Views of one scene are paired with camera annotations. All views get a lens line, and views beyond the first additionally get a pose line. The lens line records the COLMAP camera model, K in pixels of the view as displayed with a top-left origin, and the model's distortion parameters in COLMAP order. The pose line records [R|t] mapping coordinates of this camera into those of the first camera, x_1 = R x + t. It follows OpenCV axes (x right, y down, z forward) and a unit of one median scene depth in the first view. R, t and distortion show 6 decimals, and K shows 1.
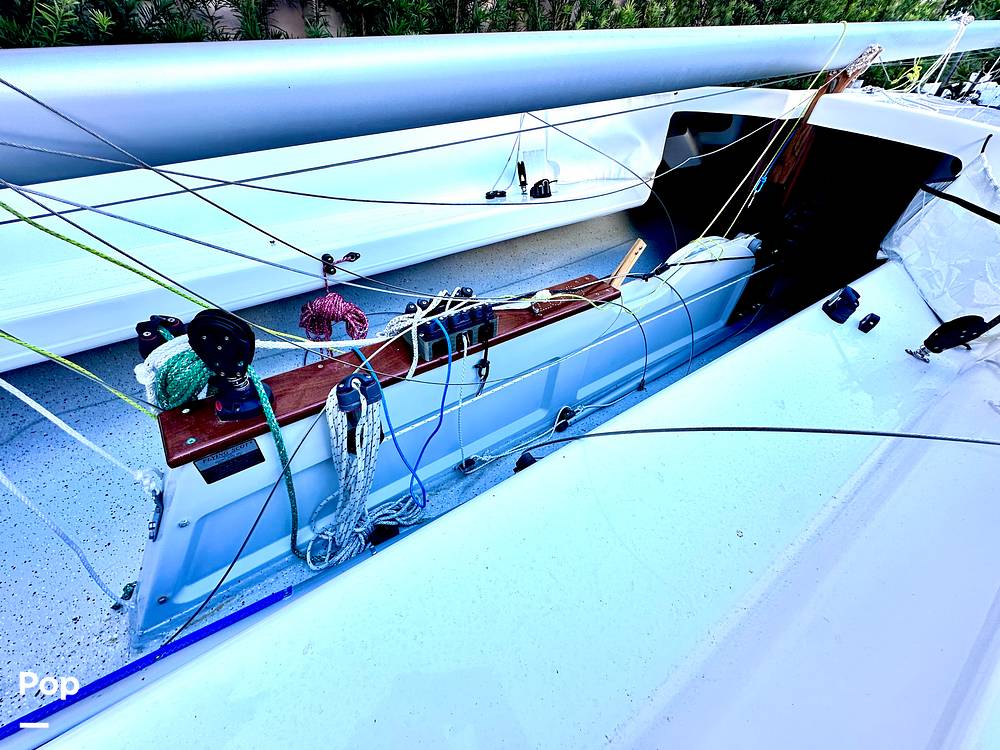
lens RADIAL K [[395.3, 0, 500.0], [0, 395.3, 375.0], [0, 0, 1]] dist [-0.002138, 0.000067]
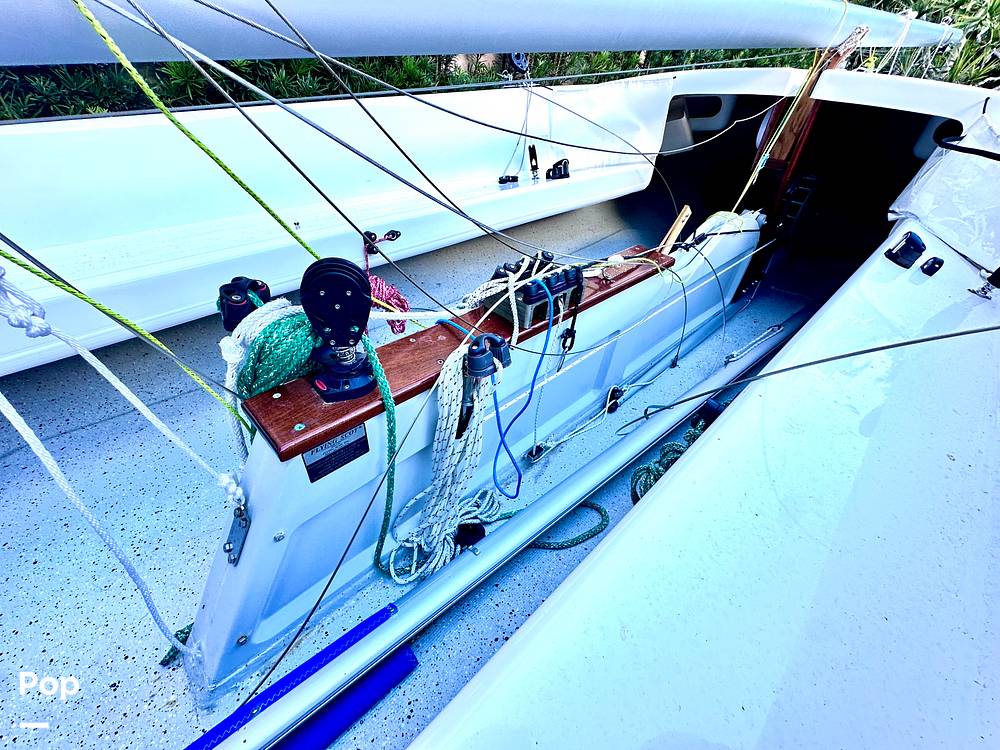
lens RADIAL K [[395.3, 0, 500.0], [0, 395.3, 375.0], [0, 0, 1]] dist [-0.002138, 0.000067]
pose [[0.990428, -0.081265, 0.111576, -0.314523], [0.084787, 0.996028, -0.027180, 0.080603], [-0.108924, 0.036380, 0.993384, 0.101995]]
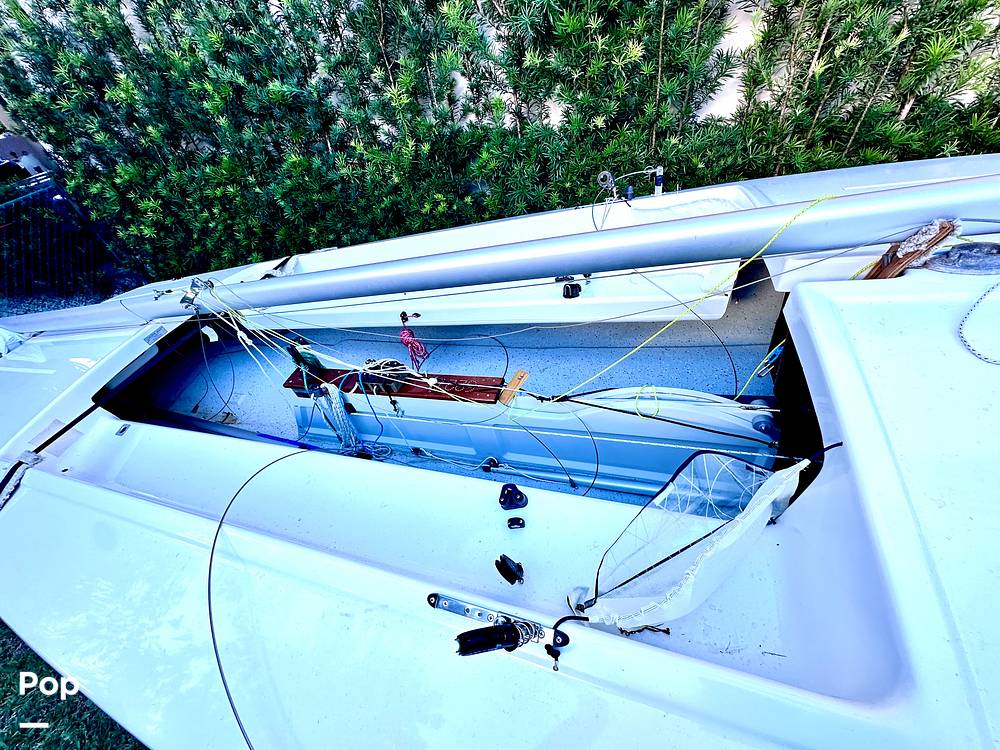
lens RADIAL K [[395.3, 0, 500.0], [0, 395.3, 375.0], [0, 0, 1]] dist [-0.002138, 0.000067]
pose [[0.576643, 0.406176, -0.708875, 1.487438], [-0.322494, 0.910366, 0.259290, -0.777880], [0.750653, 0.079091, 0.655946, 0.161256]]
